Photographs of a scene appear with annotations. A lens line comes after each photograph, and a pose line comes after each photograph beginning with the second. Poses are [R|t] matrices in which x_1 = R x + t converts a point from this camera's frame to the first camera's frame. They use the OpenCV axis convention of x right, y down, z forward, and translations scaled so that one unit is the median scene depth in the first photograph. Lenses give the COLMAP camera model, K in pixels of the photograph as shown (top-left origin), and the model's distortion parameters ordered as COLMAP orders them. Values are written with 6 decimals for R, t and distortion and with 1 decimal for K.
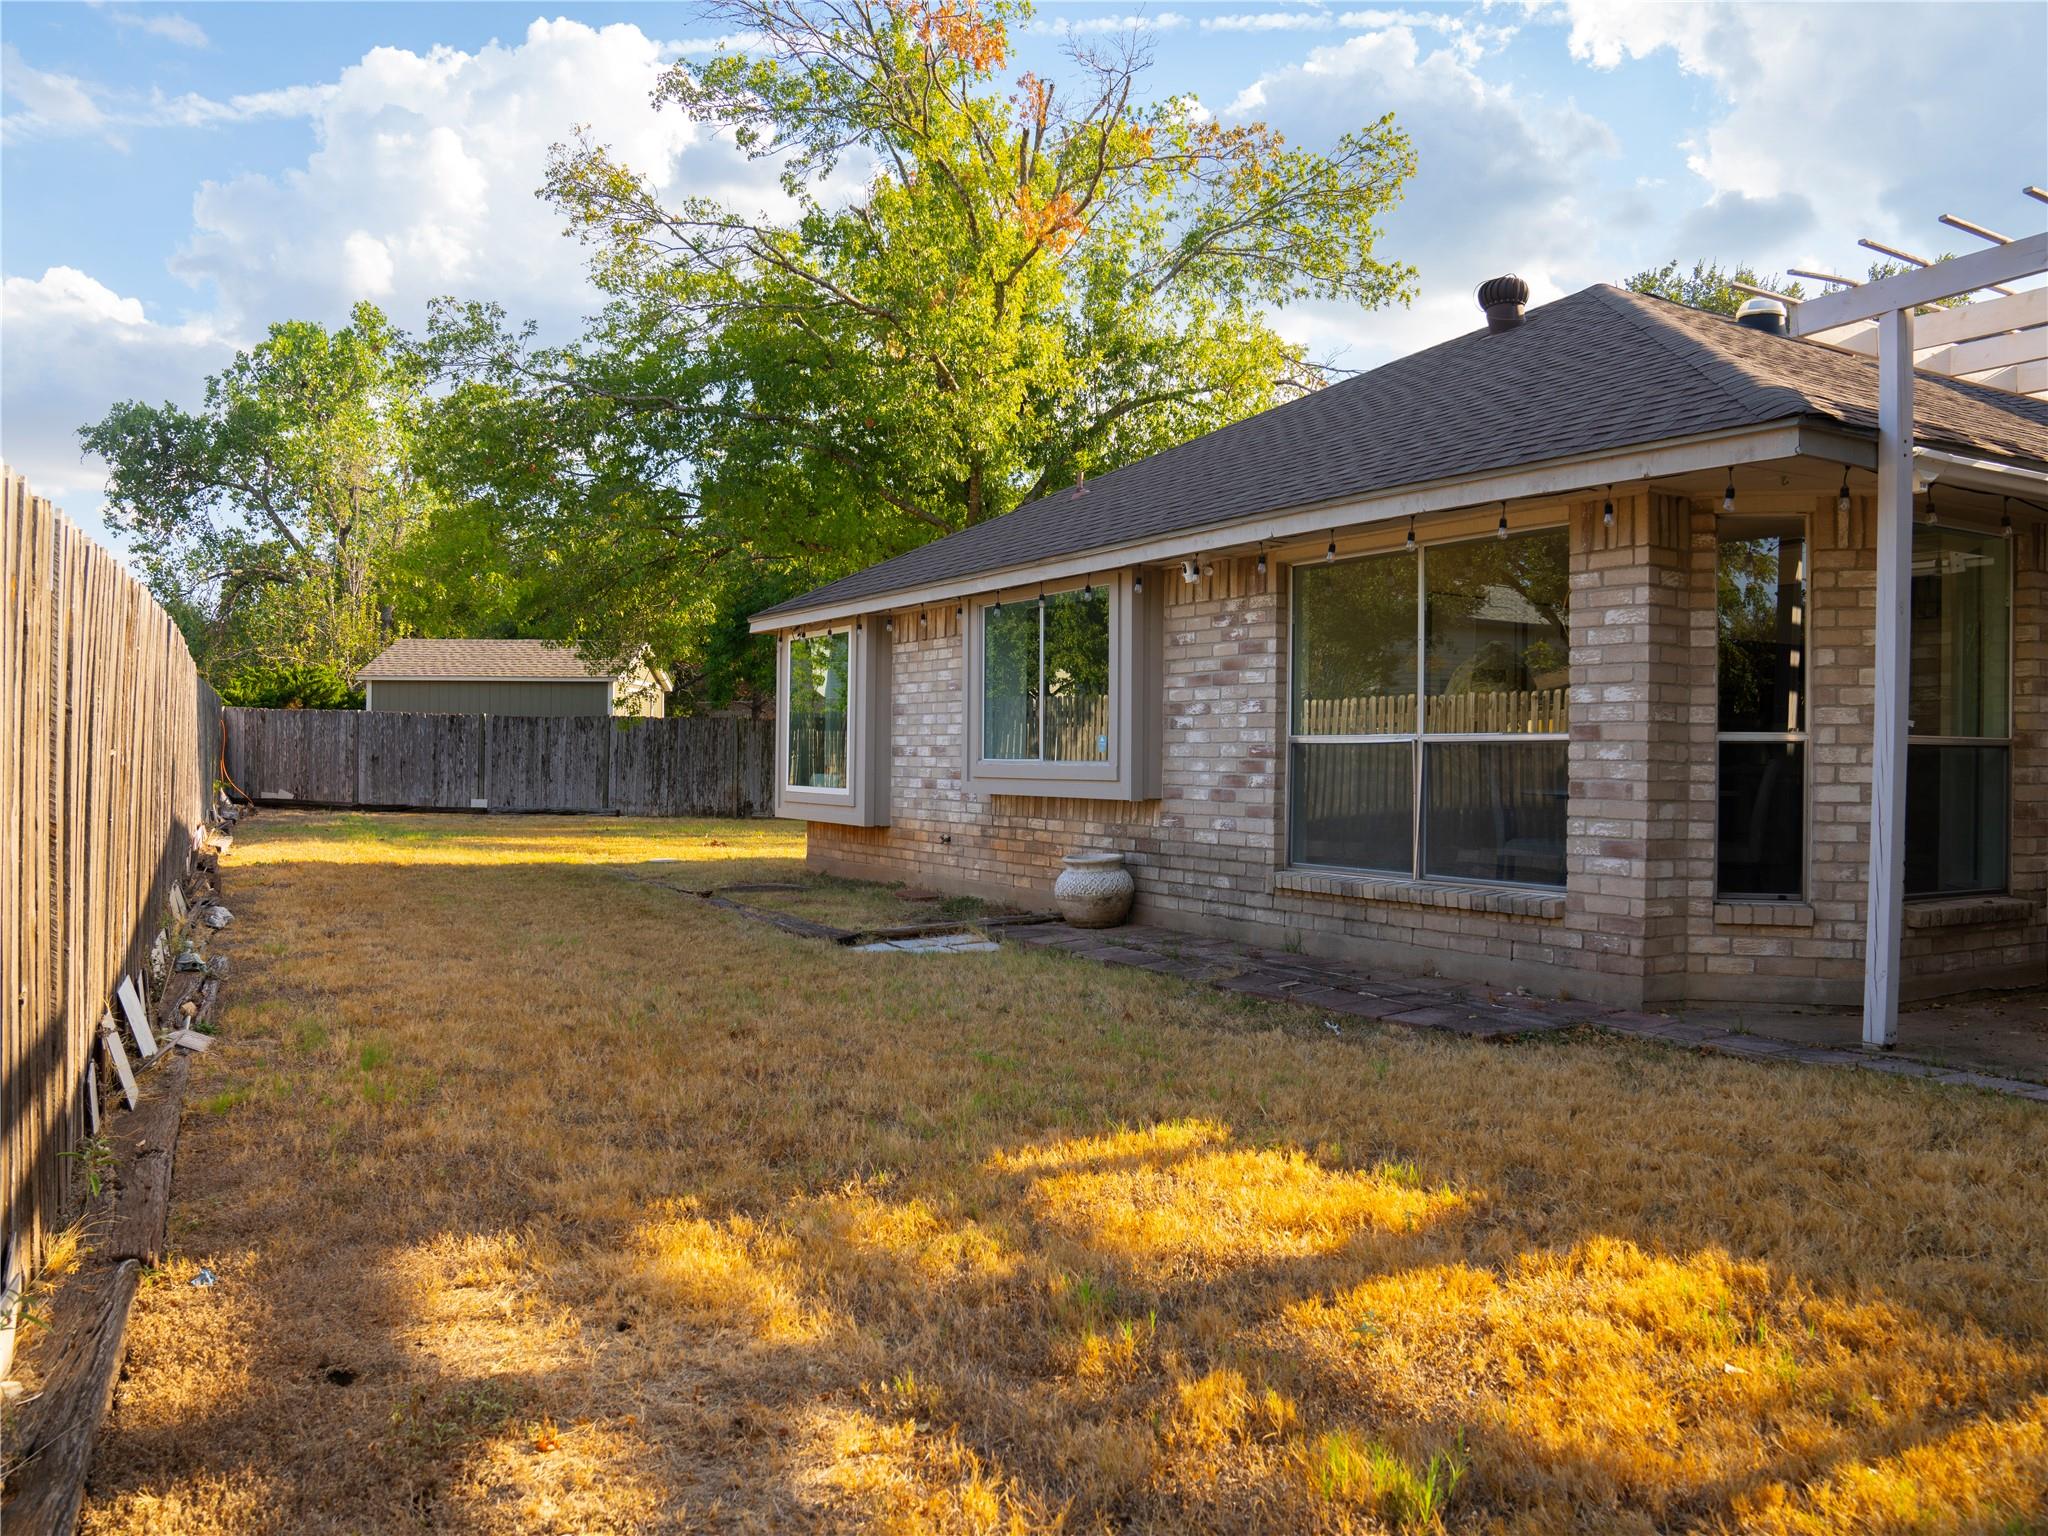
lens RADIAL K [[1639.1, 0, 1030.0], [0, 1639.1, 767.2], [0, 0, 1]] dist [-0.129736, 0.100803]
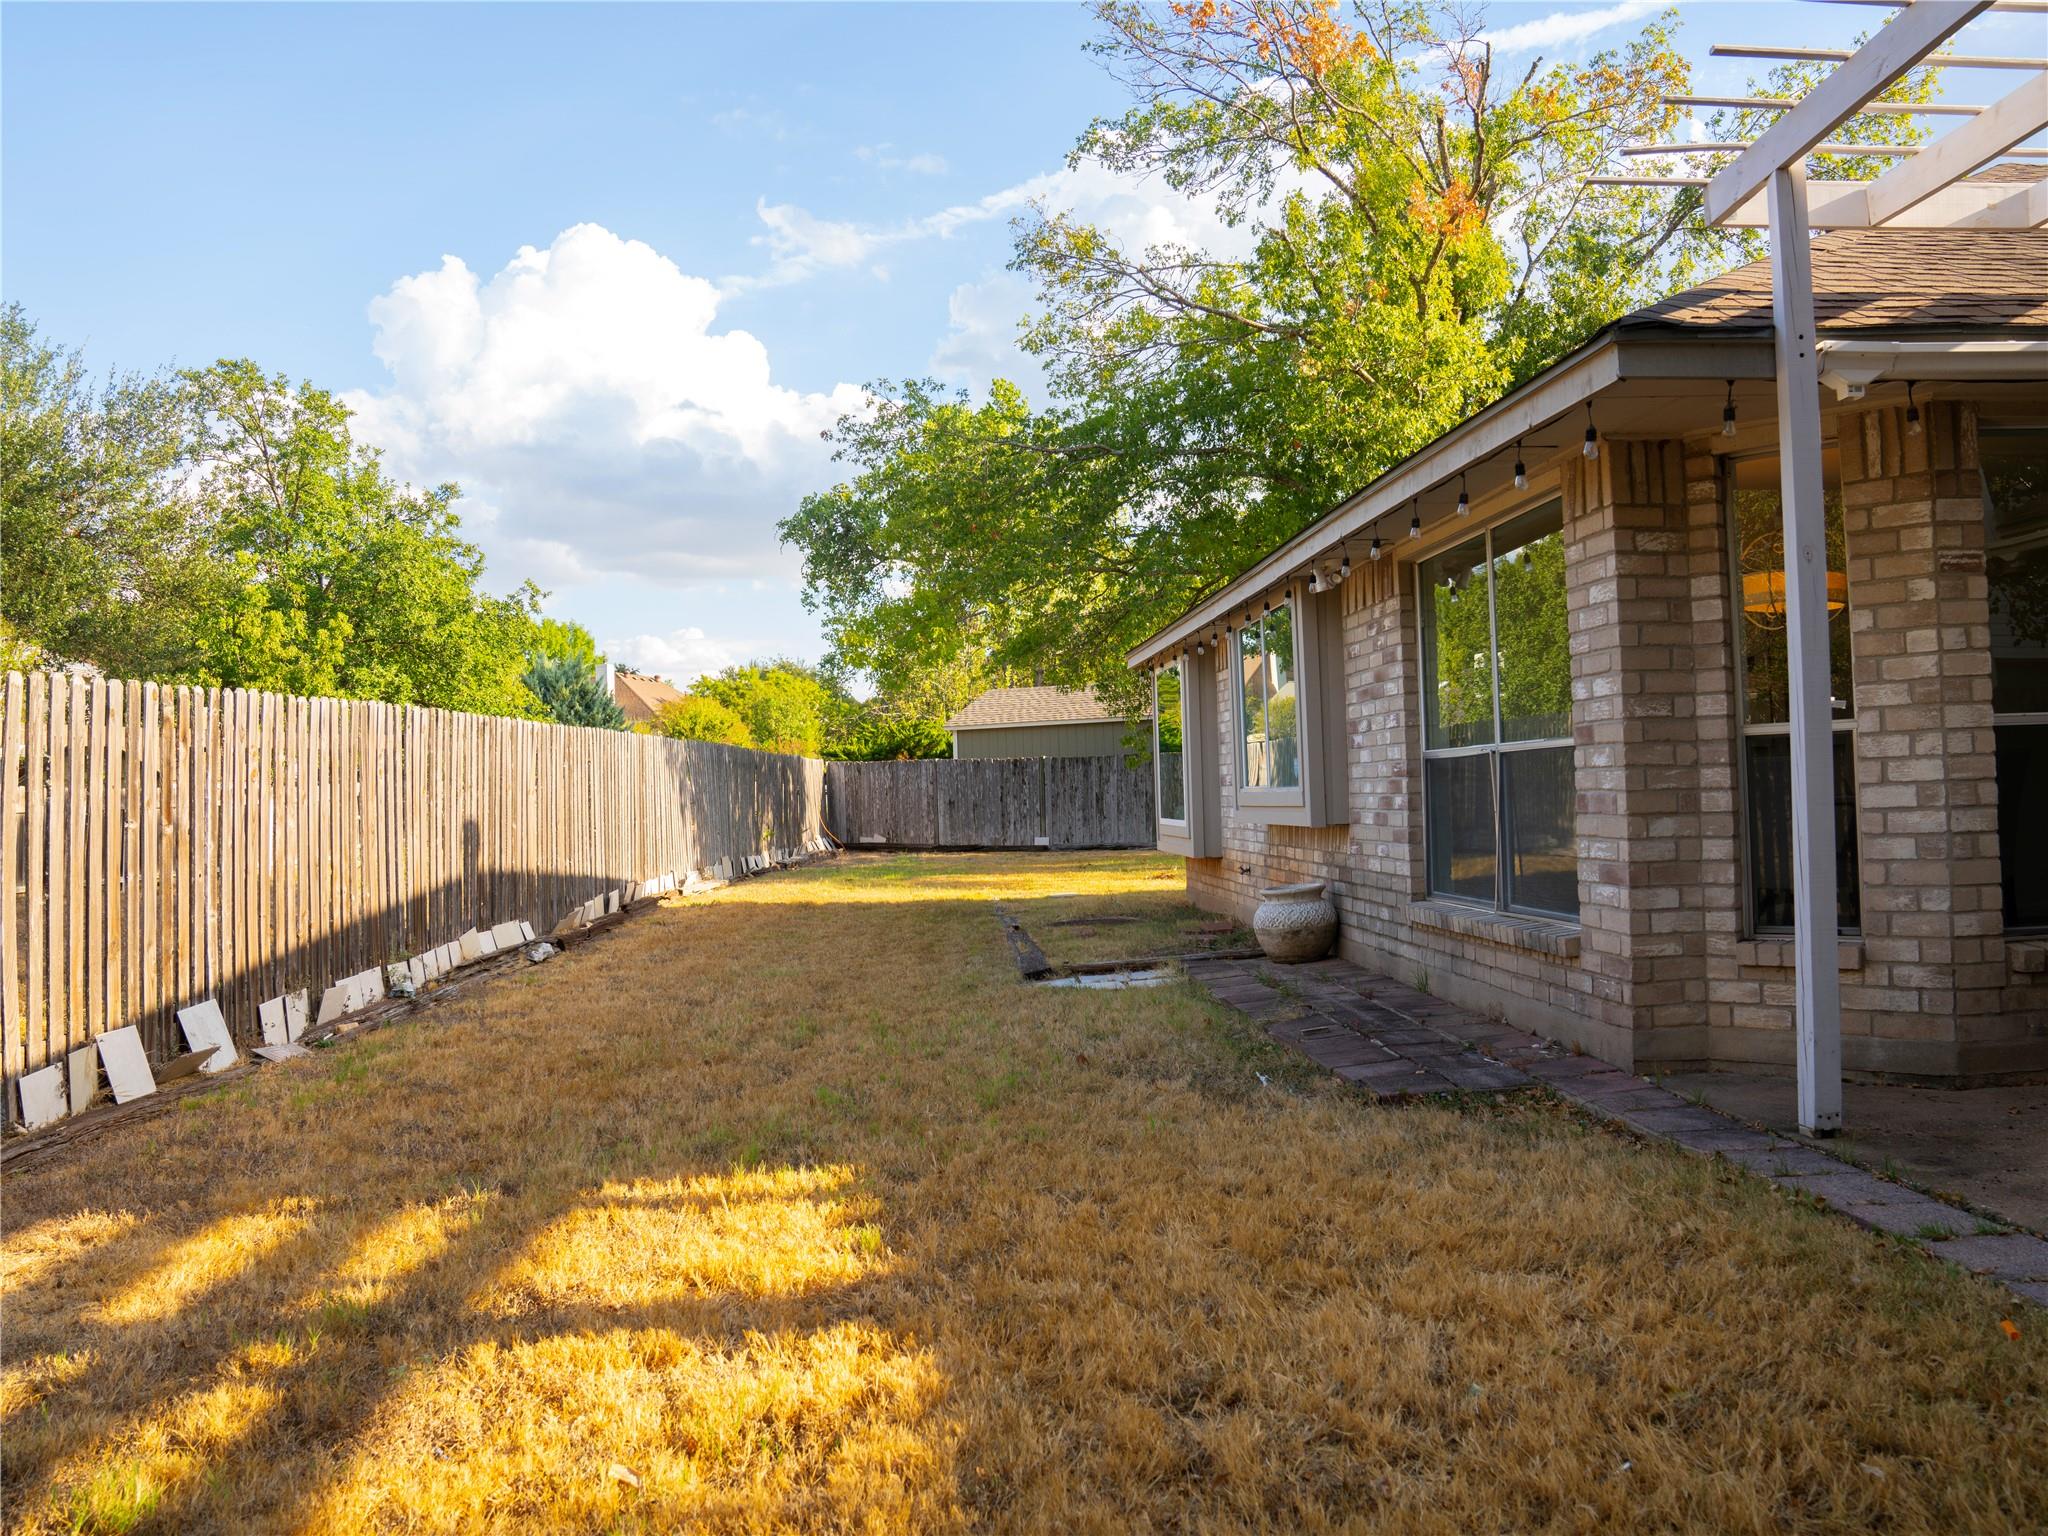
lens RADIAL K [[1639.1, 0, 1004.2], [0, 1639.1, 752.5], [0, 0, 1]] dist [-0.129736, 0.100803]
pose [[0.892097, -0.052590, -0.448773, 0.151206], [0.041112, 0.998531, -0.035290, 0.001606], [0.449970, 0.013033, 0.892949, 0.040493]]
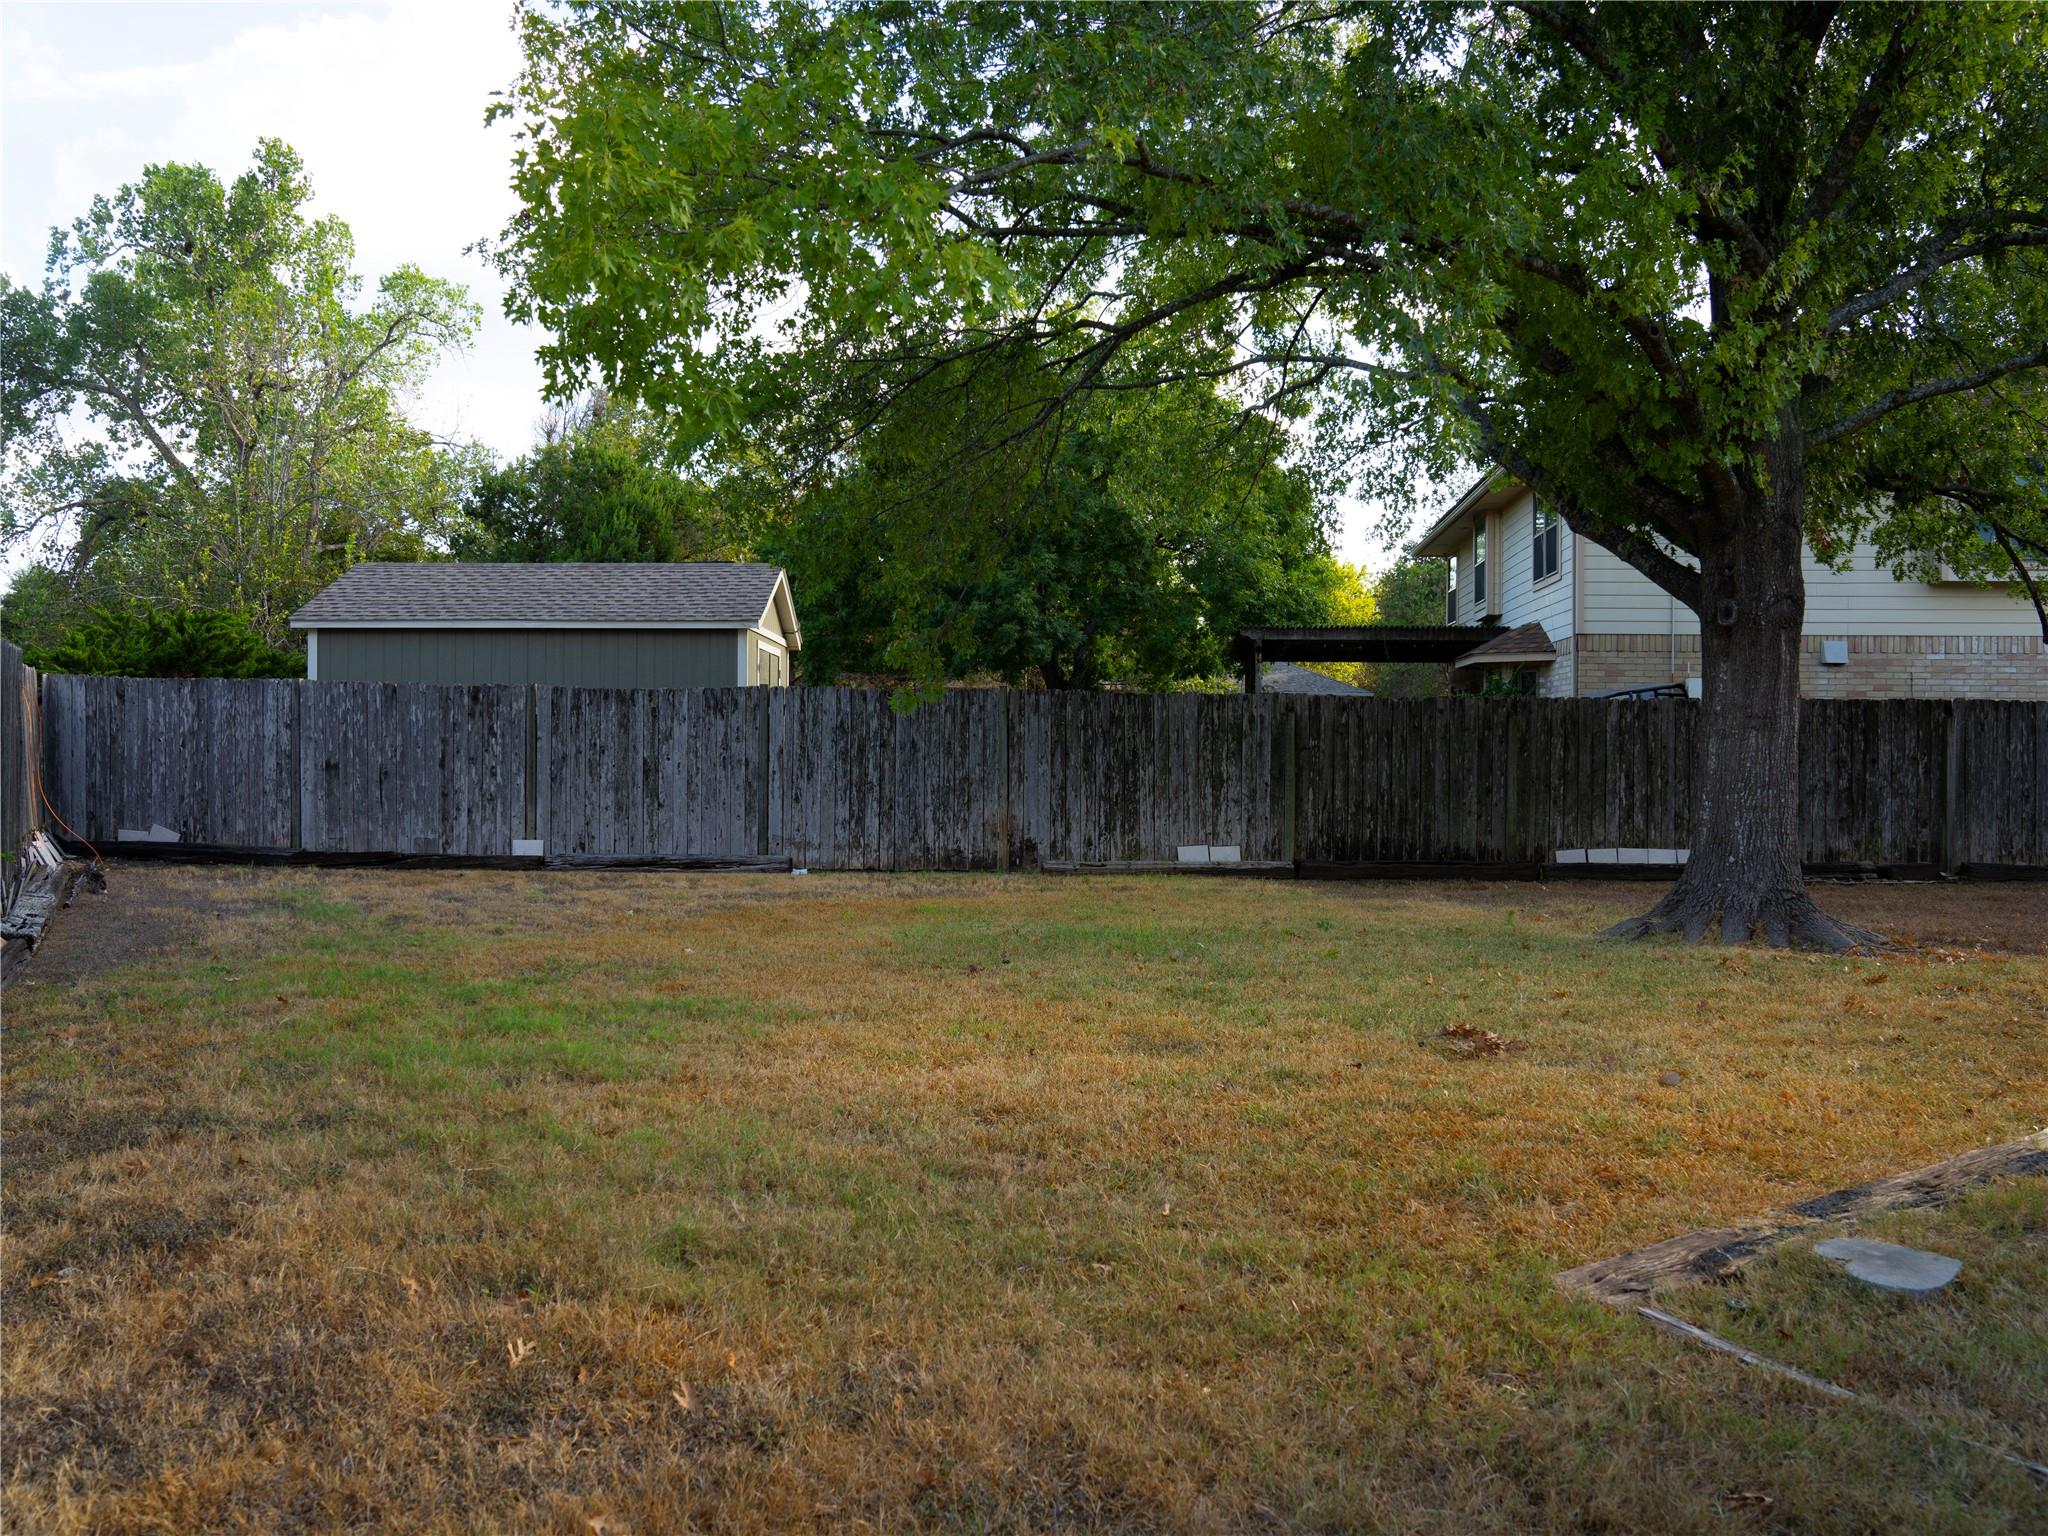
lens RADIAL K [[1639.1, 0, 1025.5], [0, 1639.1, 767.3], [0, 0, 1]] dist [-0.129736, 0.100803]
pose [[0.998348, -0.006654, 0.057070, -0.255494], [0.006156, 0.999941, 0.008901, -0.010739], [-0.057126, -0.008535, 0.998331, 0.556809]]
